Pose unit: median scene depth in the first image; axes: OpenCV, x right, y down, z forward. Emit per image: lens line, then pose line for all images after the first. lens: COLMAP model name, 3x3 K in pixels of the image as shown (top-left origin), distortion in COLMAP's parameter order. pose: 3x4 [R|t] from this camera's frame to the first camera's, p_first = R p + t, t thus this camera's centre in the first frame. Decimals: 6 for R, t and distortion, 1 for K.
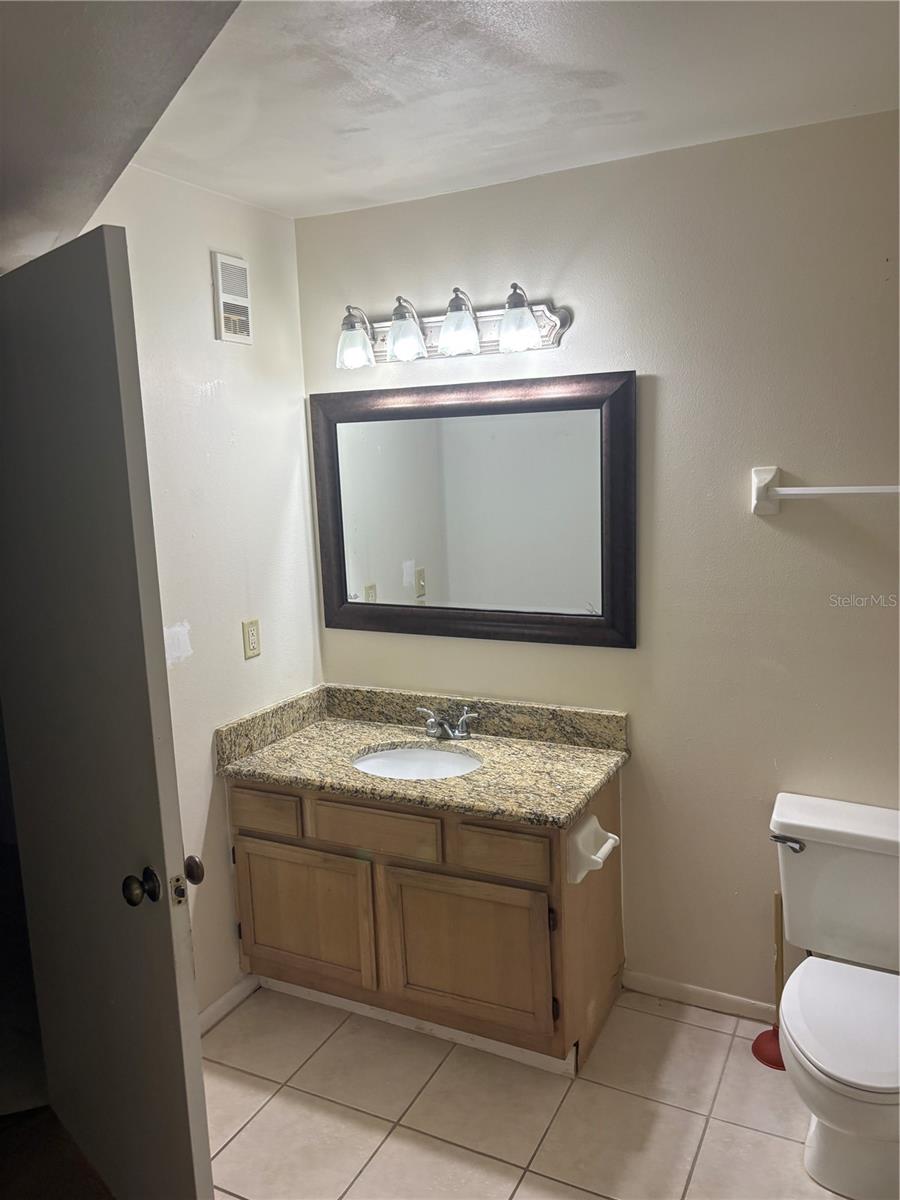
lens RADIAL K [[904.4, 0, 448.1], [0, 904.4, 594.7], [0, 0, 1]] dist [0.010095, -0.017526]
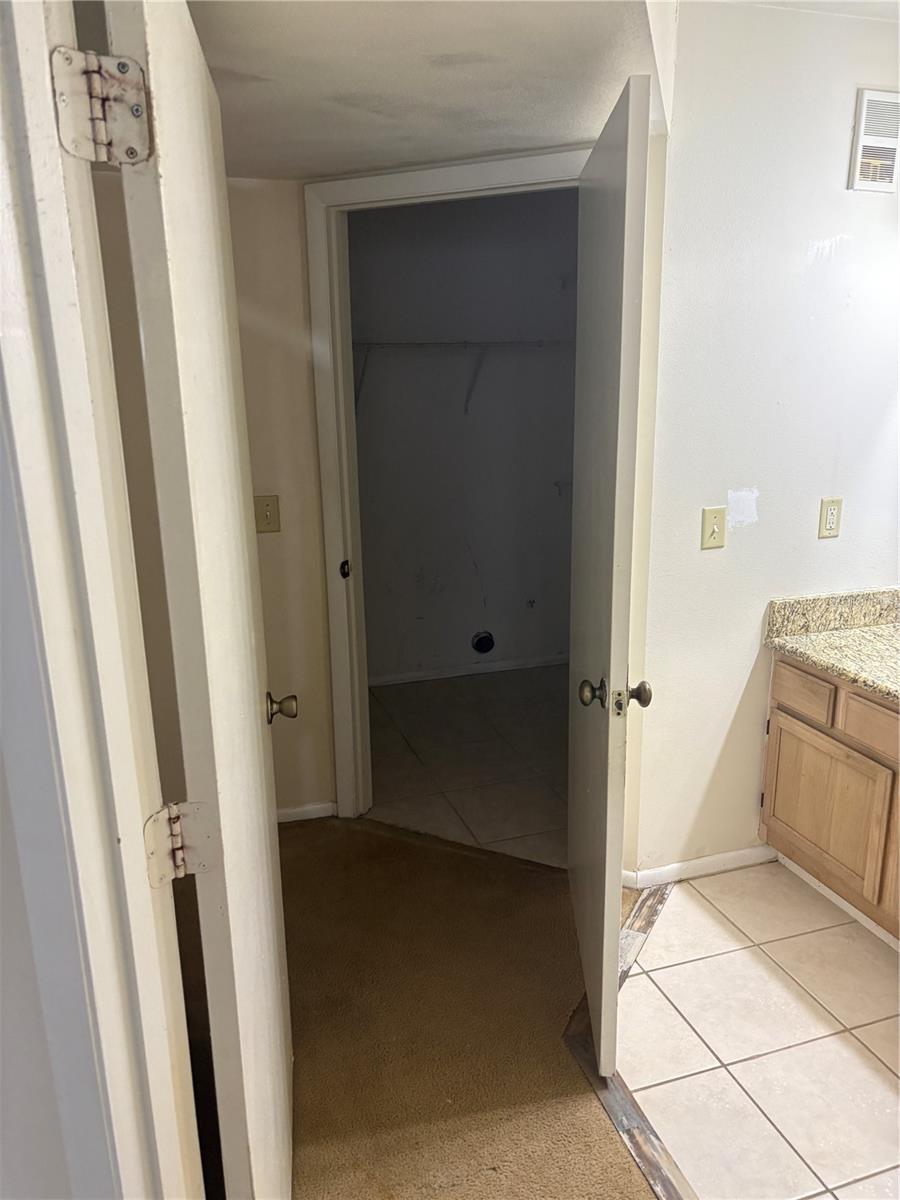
lens RADIAL K [[904.4, 0, 449.8], [0, 904.4, 609.9], [0, 0, 1]] dist [0.010095, -0.017526]
pose [[0.716493, 0.215982, -0.663317, 0.159602], [-0.123761, 0.975136, 0.183831, 0.018145], [0.686528, -0.049621, 0.725408, 0.024326]]
